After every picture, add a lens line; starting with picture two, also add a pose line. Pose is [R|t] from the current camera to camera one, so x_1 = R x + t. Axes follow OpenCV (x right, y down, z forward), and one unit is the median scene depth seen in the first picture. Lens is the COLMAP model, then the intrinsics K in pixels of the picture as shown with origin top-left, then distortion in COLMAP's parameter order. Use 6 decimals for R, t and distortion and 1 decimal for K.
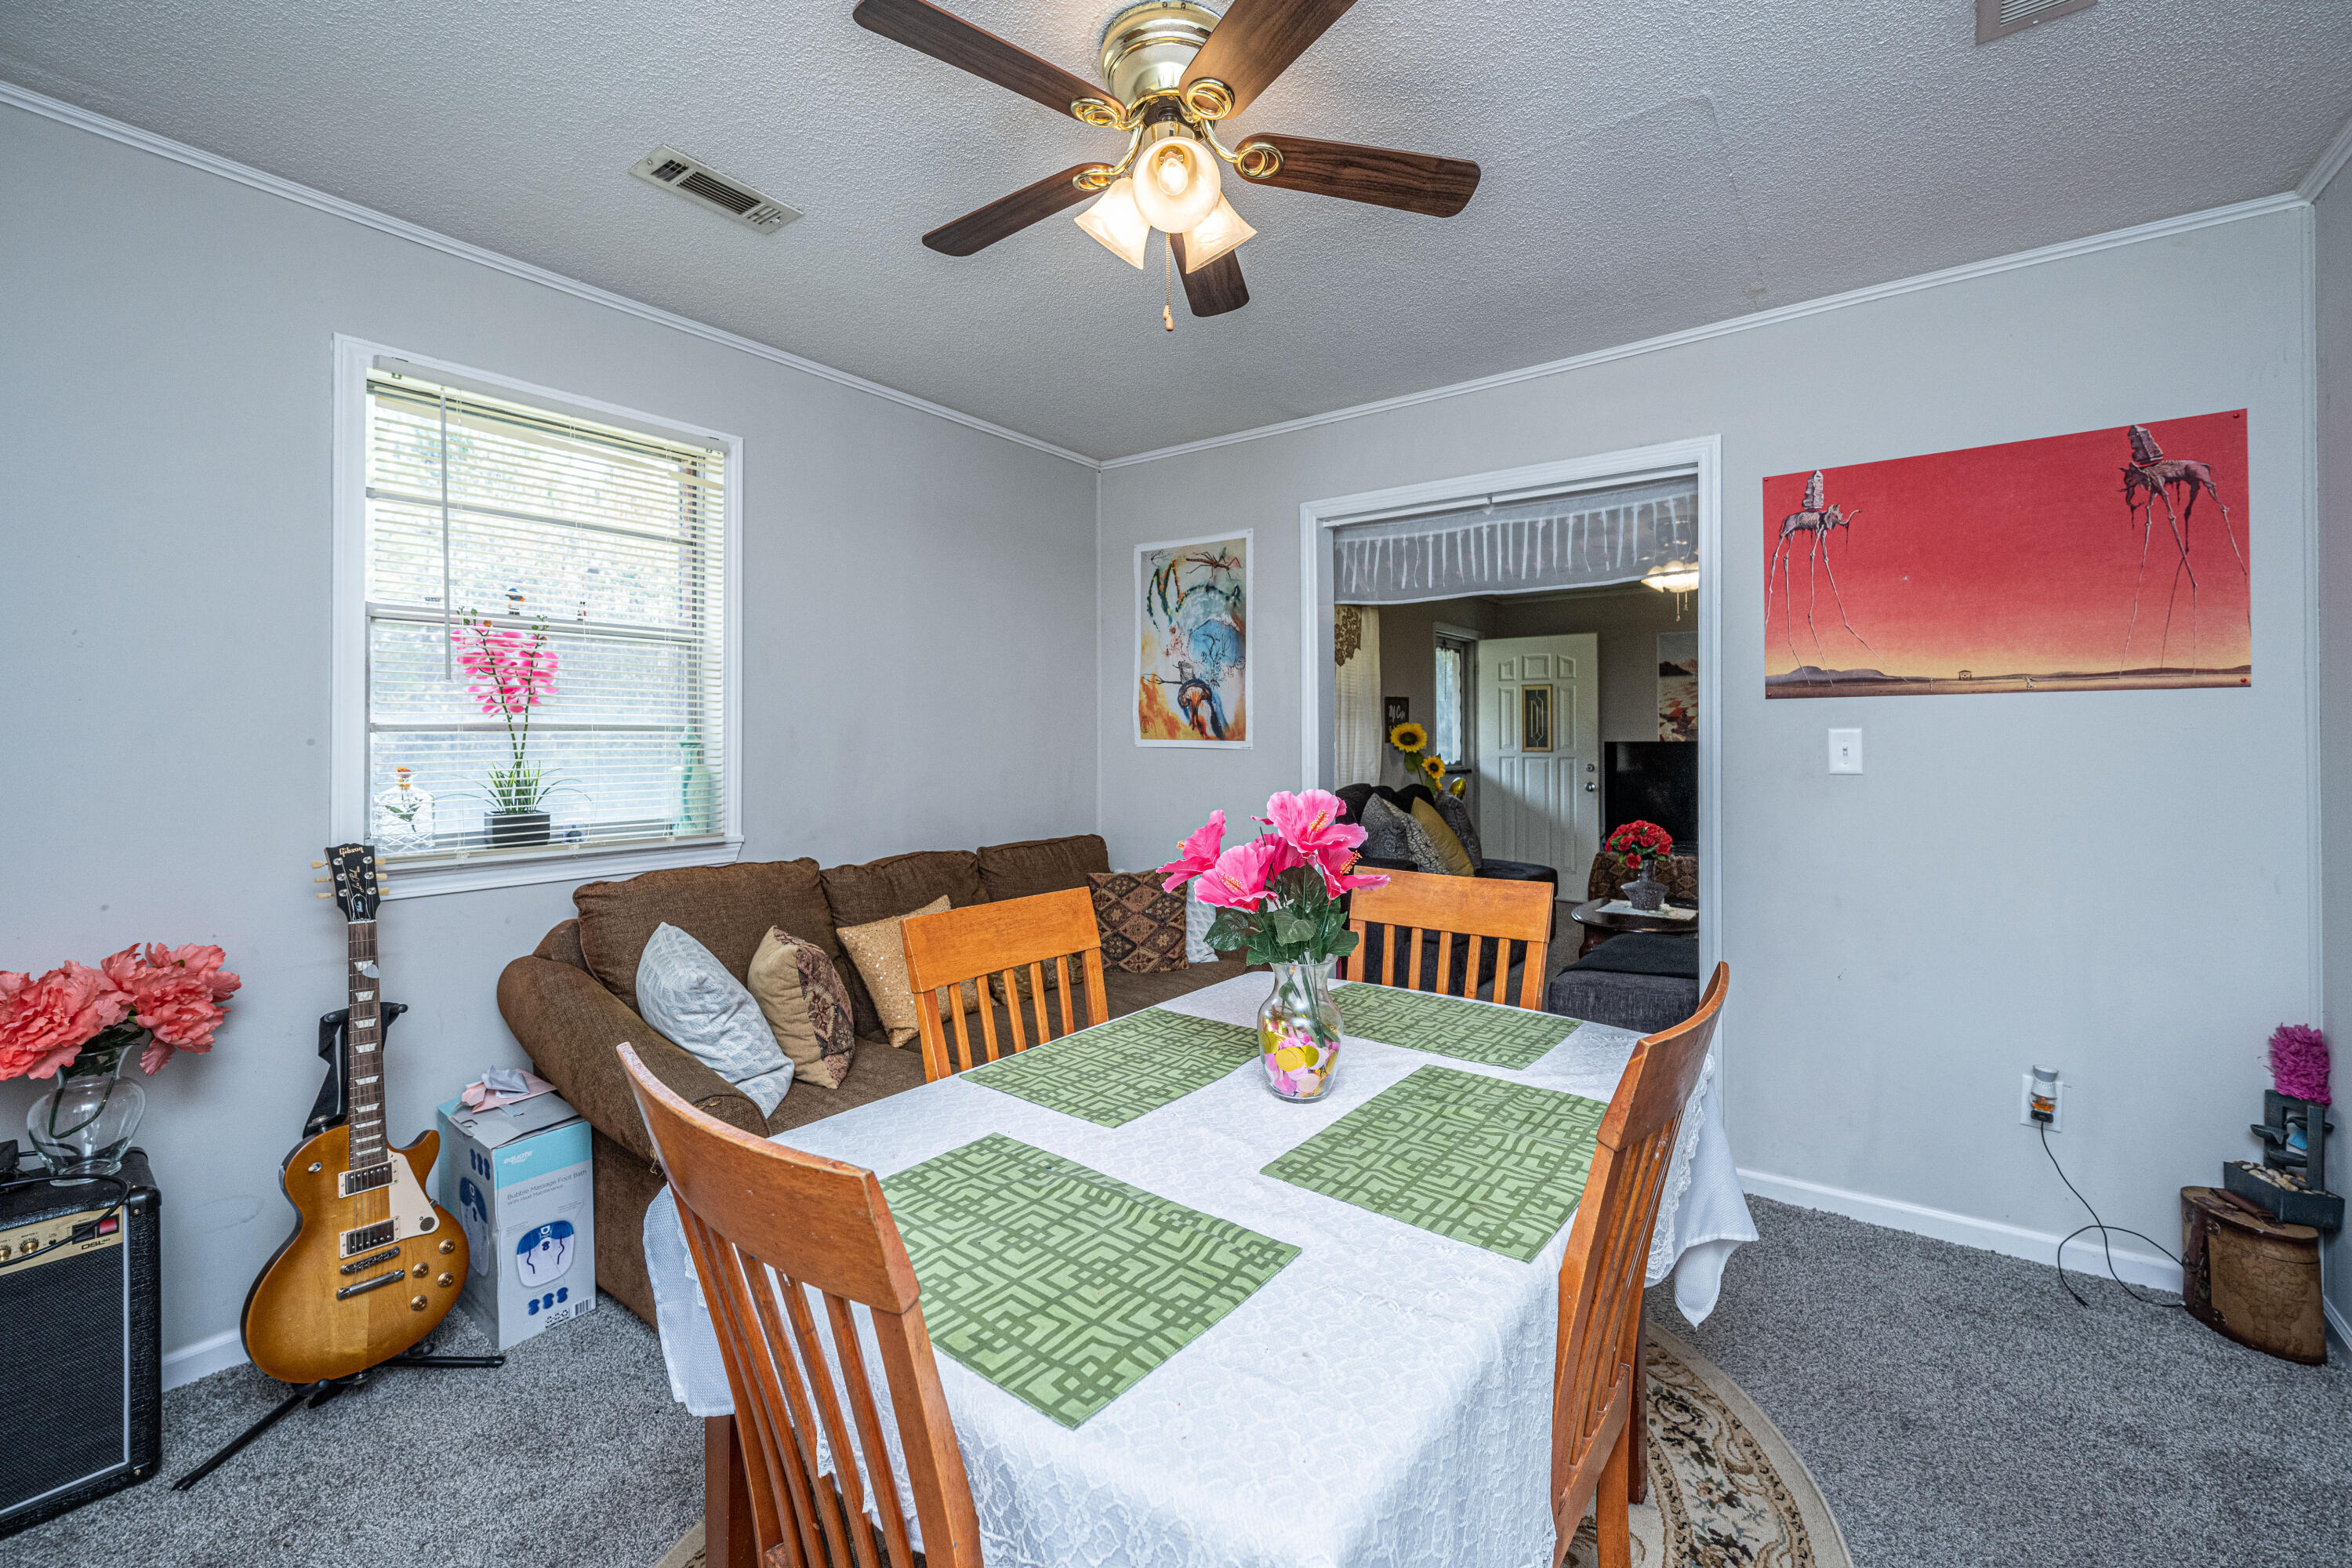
lens RADIAL K [[940.1, 0, 1102.3], [0, 940.1, 738.6], [0, 0, 1]] dist [-0.000481, -0.000036]
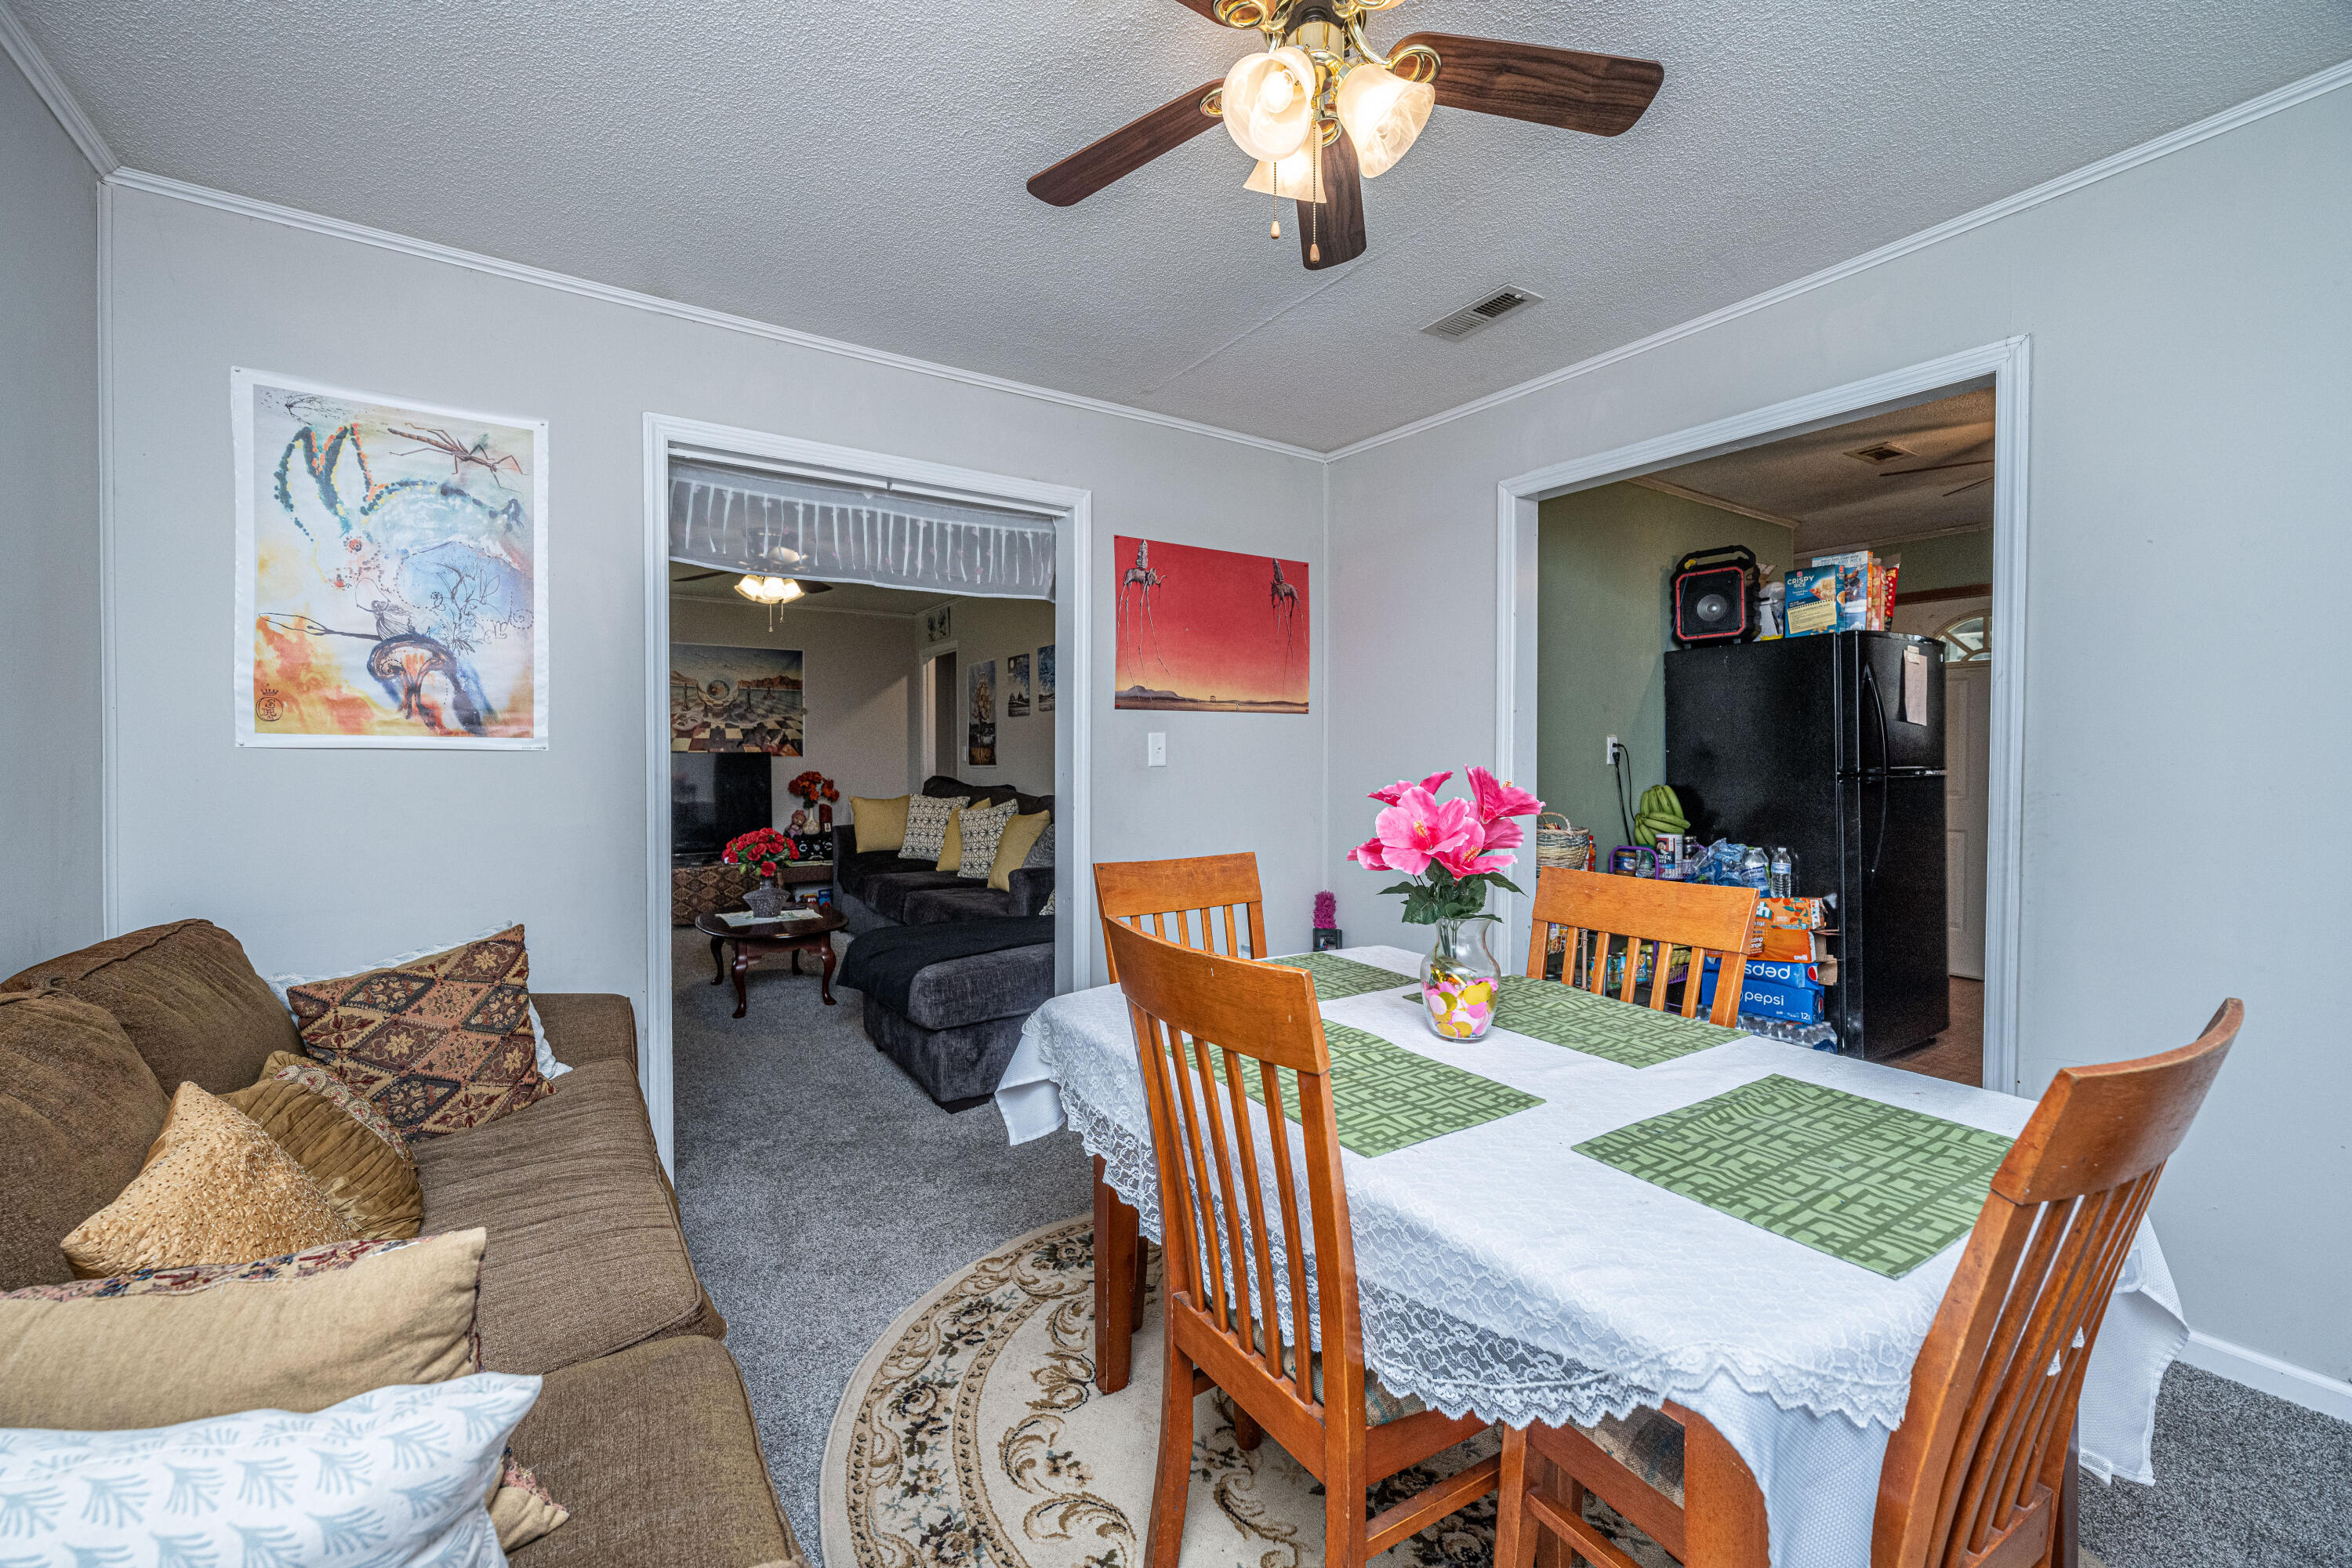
lens RADIAL K [[975.2, 0, 1181.4], [0, 975.2, 766.7], [0, 0, 1]] dist [-0.001367, -0.000057]
pose [[0.298067, -0.008789, 0.954505, -0.426736], [0.000275, 0.999958, 0.009122, 0.019251], [-0.954545, -0.002456, 0.298057, 0.416448]]
